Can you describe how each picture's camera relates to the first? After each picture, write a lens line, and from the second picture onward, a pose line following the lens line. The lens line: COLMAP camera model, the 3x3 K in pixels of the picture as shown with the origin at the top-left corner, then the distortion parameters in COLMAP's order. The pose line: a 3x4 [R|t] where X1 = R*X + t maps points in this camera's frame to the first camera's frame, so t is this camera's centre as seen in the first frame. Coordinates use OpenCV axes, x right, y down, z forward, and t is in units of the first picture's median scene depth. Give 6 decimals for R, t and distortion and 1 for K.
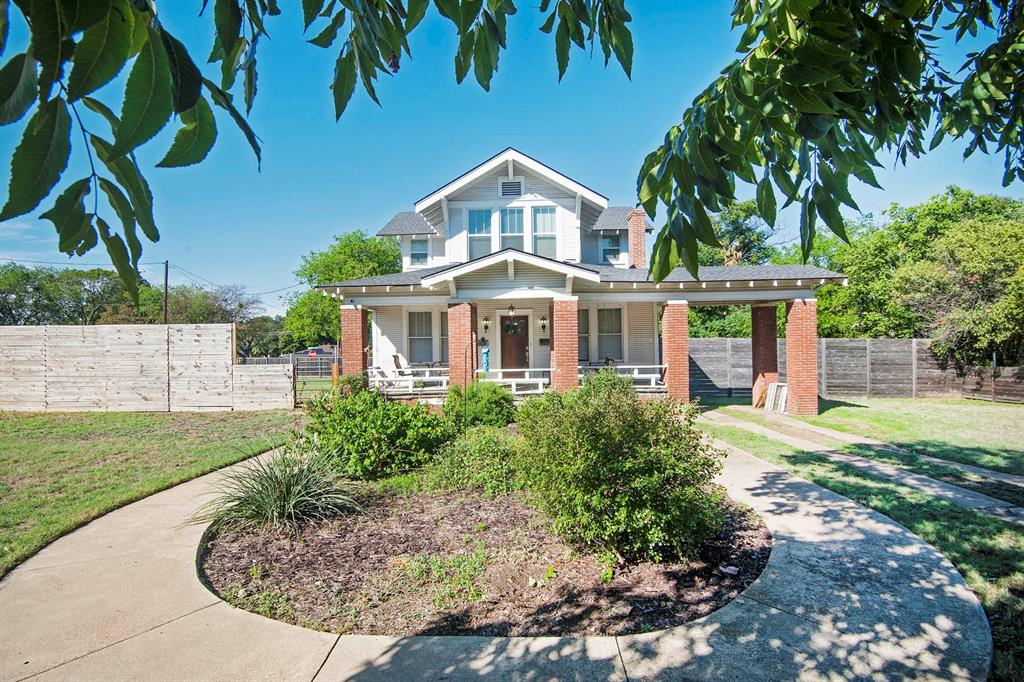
lens RADIAL K [[511.7, 0, 509.0], [0, 511.7, 339.6], [0, 0, 1]] dist [-0.014348, -0.000249]
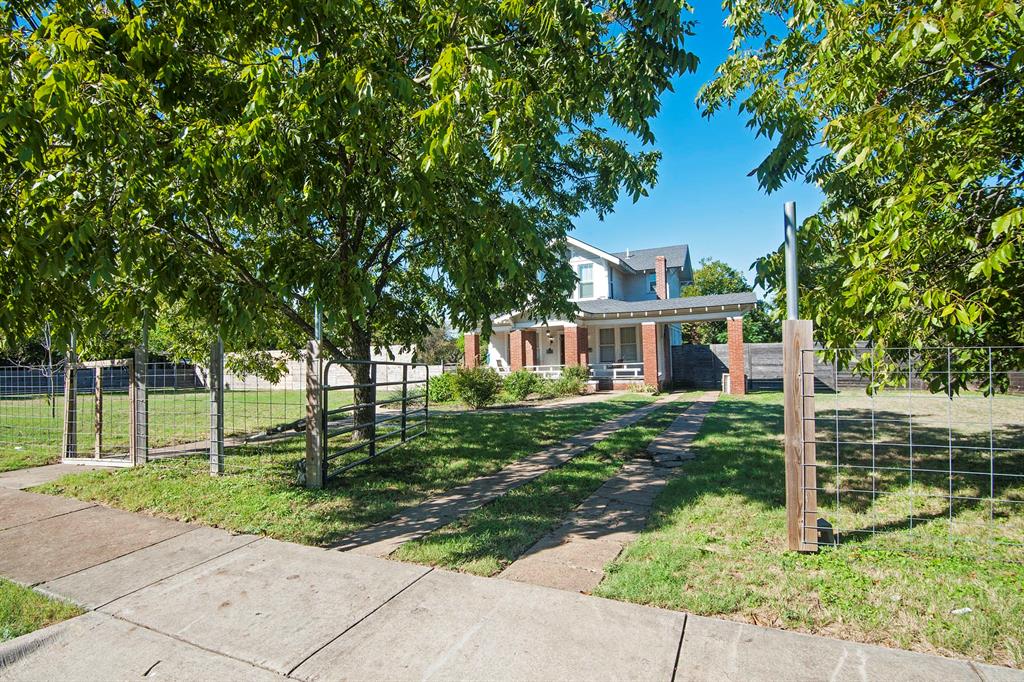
lens RADIAL K [[511.7, 0, 513.5], [0, 511.7, 341.7], [0, 0, 1]] dist [-0.014348, -0.000249]
pose [[0.927545, -0.028908, -0.372591, 0.484131], [0.022462, 0.999514, -0.021631, 0.008817], [0.373035, 0.011695, 0.927744, -0.593141]]
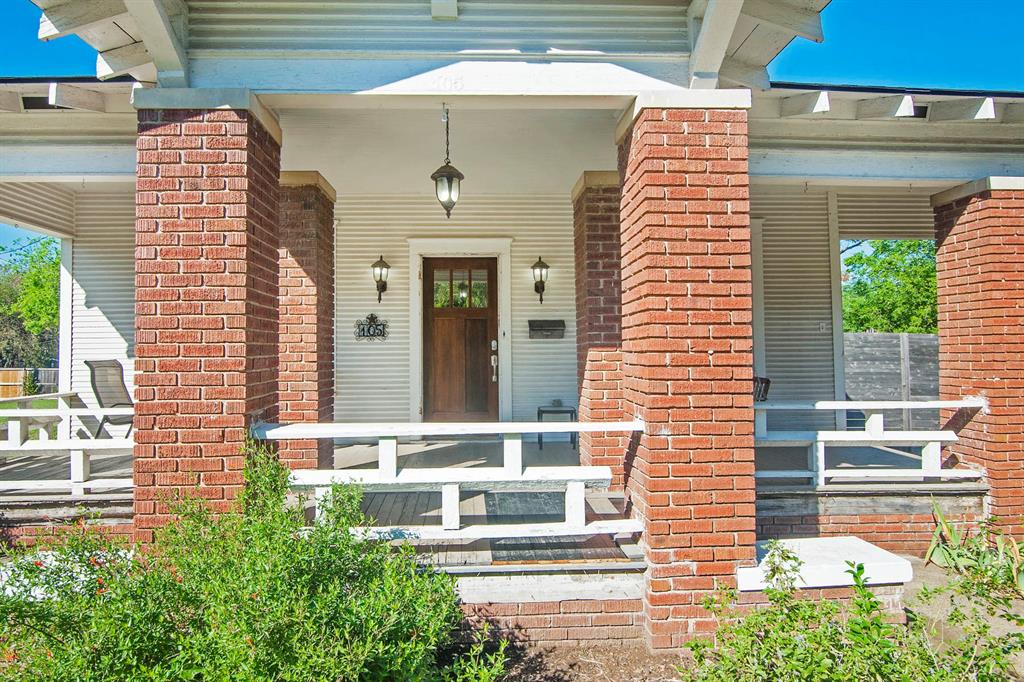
lens RADIAL K [[597.3, 0, 509.6], [0, 597.3, 341.9], [0, 0, 1]] dist [0.000056, -0.000154]
pose [[0.996008, 0.009624, 0.088741, 0.009177], [-0.008182, 0.999829, -0.016597, 0.022794], [-0.088885, 0.015804, 0.995916, 0.622832]]
